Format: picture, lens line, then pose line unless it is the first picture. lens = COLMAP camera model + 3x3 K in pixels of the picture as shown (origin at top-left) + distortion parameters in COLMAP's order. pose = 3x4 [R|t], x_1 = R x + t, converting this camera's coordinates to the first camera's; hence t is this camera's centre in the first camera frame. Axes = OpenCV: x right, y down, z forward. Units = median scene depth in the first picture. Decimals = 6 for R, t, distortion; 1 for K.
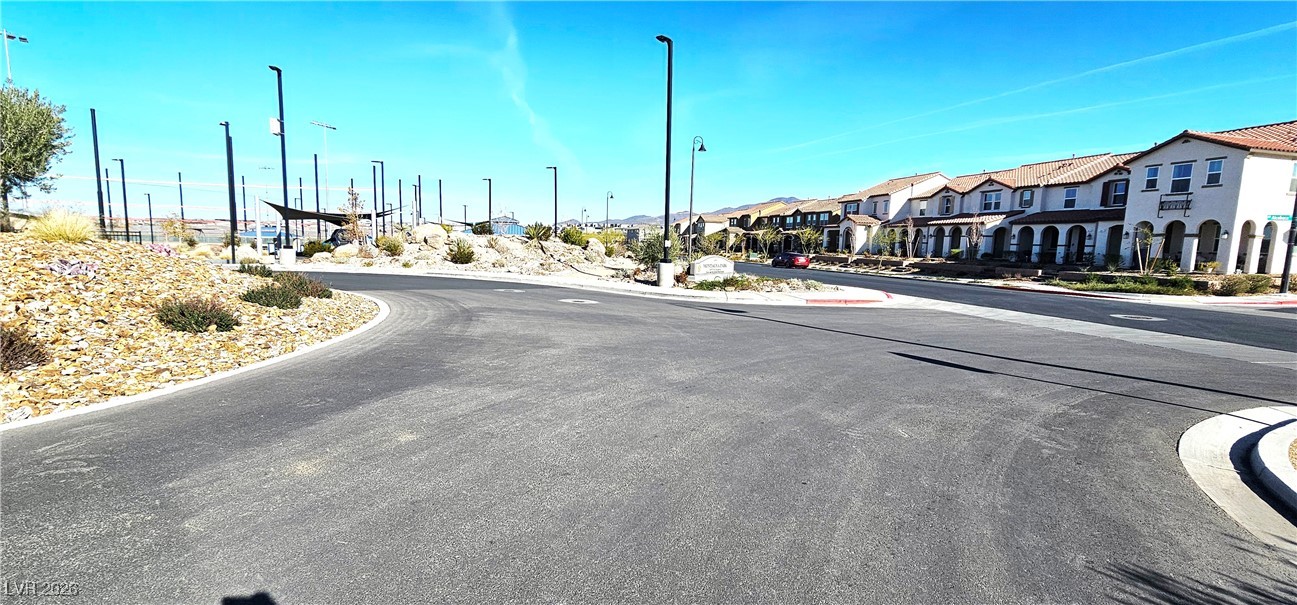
lens RADIAL K [[533.3, 0, 644.6], [0, 533.3, 303.6], [0, 0, 1]] dist [0.002342, -0.000595]
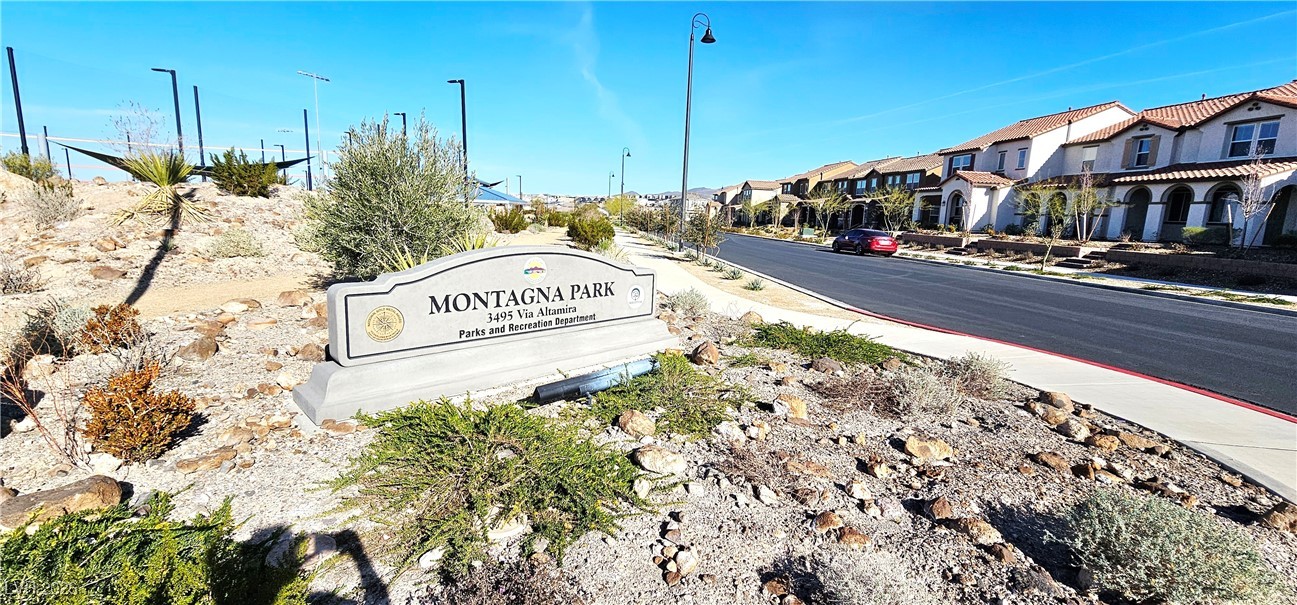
lens RADIAL K [[533.3, 0, 643.6], [0, 533.3, 303.5], [0, 0, 1]] dist [0.002342, -0.000595]
pose [[0.993718, 0.028117, -0.108327, 0.078545], [-0.022625, 0.998412, 0.051597, -0.031265], [0.109605, -0.048822, 0.992775, 0.312649]]
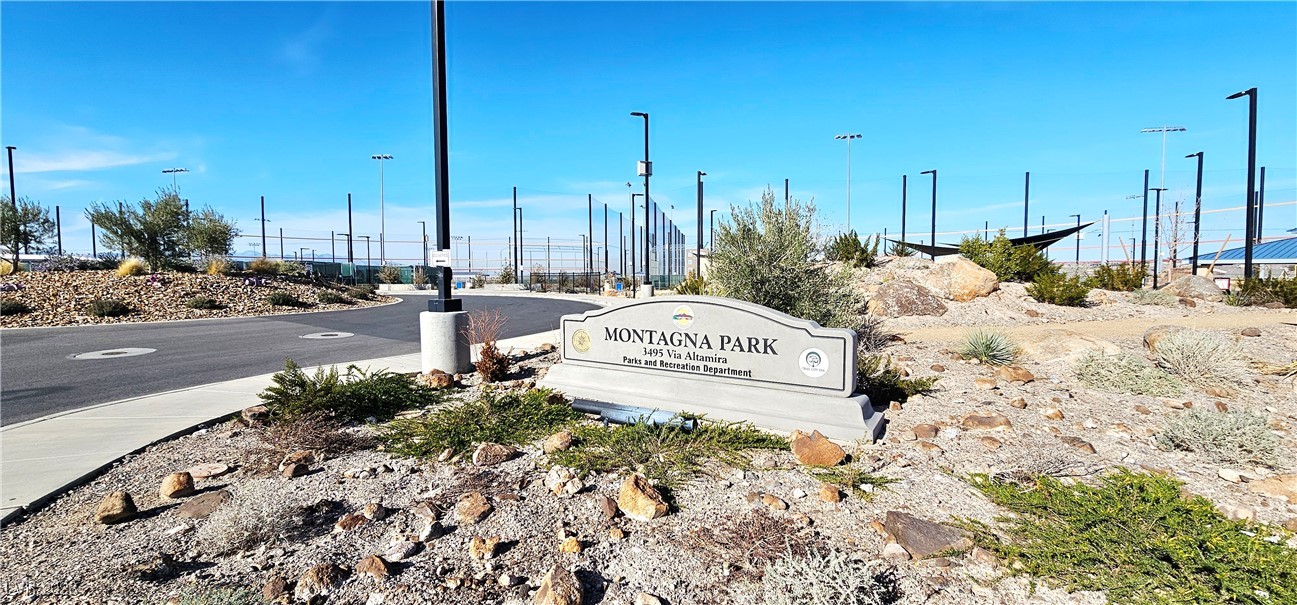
lens RADIAL K [[533.3, 0, 646.0], [0, 533.3, 289.7], [0, 0, 1]] dist [0.002342, -0.000595]
pose [[0.112453, 0.000237, -0.993657, 0.102147], [-0.109039, 0.993964, -0.012103, -0.032474], [0.987656, 0.109708, 0.111800, 0.335433]]
